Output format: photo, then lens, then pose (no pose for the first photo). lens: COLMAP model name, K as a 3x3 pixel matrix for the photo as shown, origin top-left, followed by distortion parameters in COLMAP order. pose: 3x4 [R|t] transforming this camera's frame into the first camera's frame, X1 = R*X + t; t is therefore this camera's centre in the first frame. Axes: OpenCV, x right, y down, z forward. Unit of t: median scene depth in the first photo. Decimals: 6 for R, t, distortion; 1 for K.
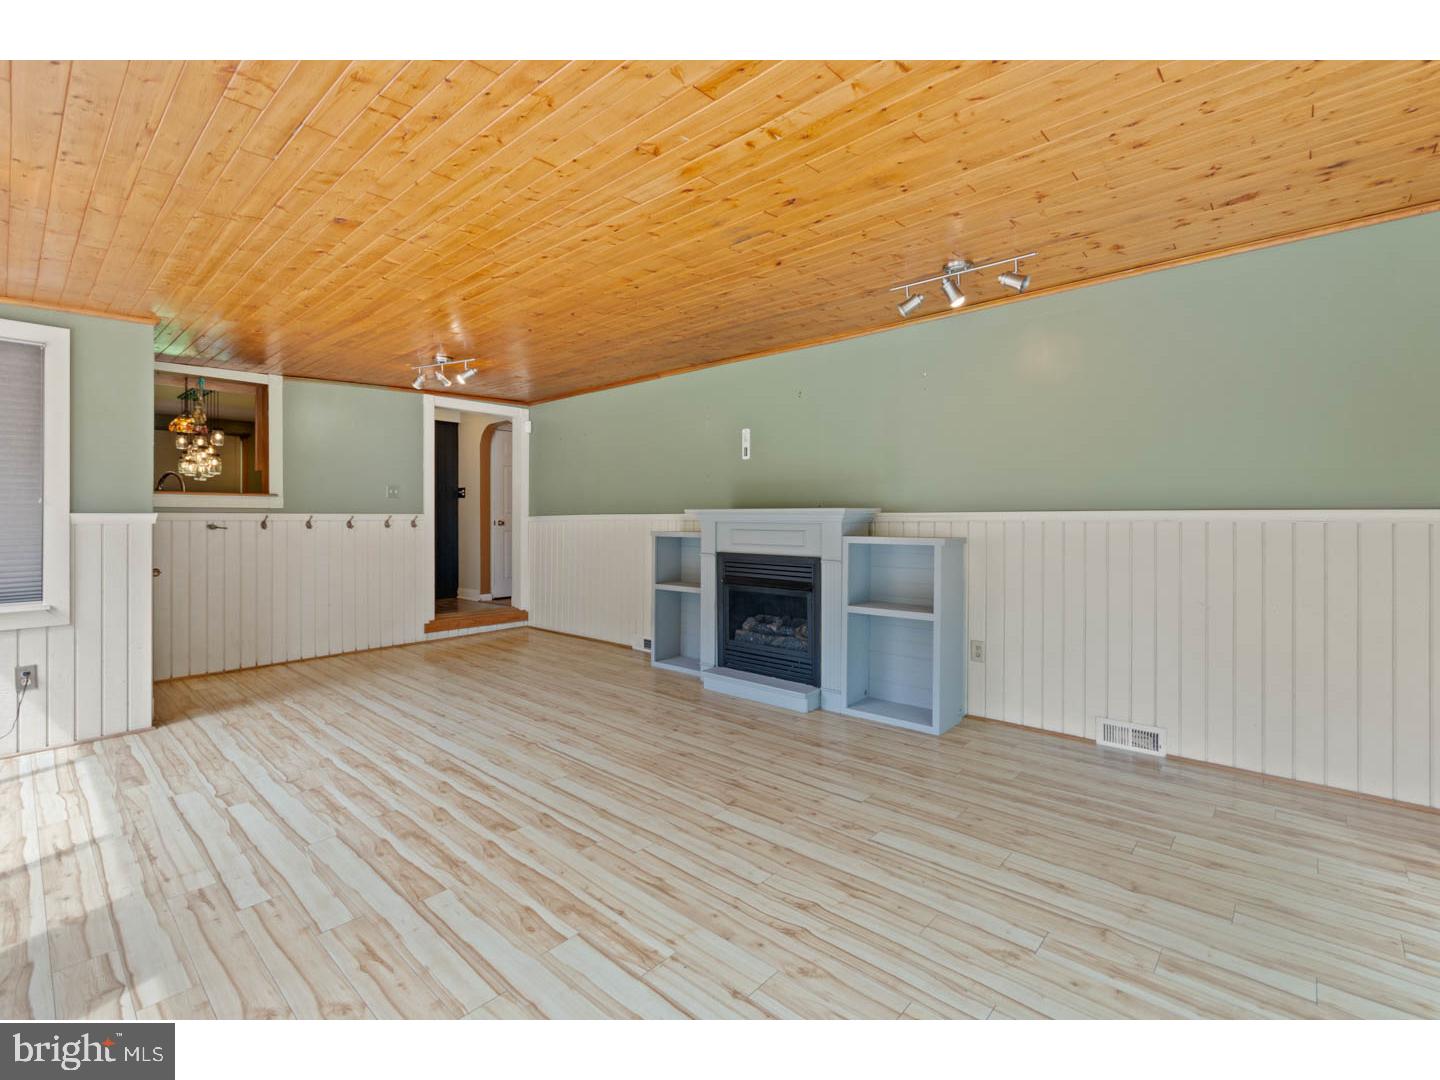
lens RADIAL K [[657.2, 0, 720.7], [0, 657.2, 529.8], [0, 0, 1]] dist [0.010681, -0.000732]
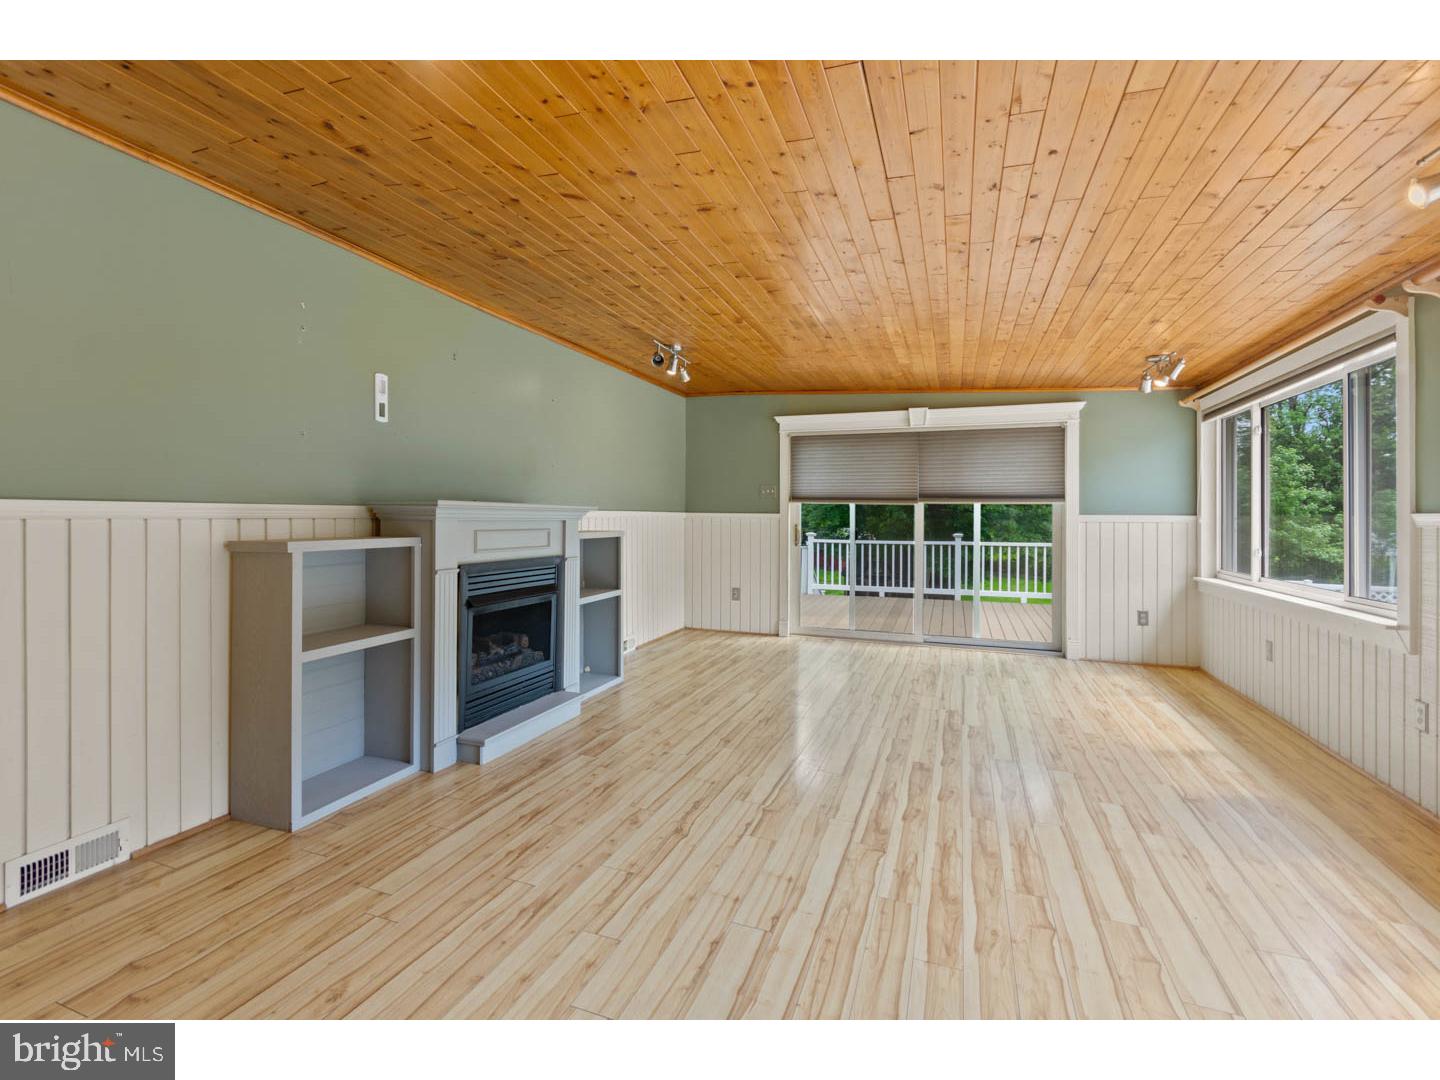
lens RADIAL K [[657.2, 0, 729.6], [0, 657.2, 516.2], [0, 0, 1]] dist [0.010681, -0.000732]
pose [[-0.399280, -0.002651, 0.916825, -1.130651], [0.006609, 0.999962, 0.005770, -0.027402], [-0.916805, 0.008363, -0.399247, 1.560171]]
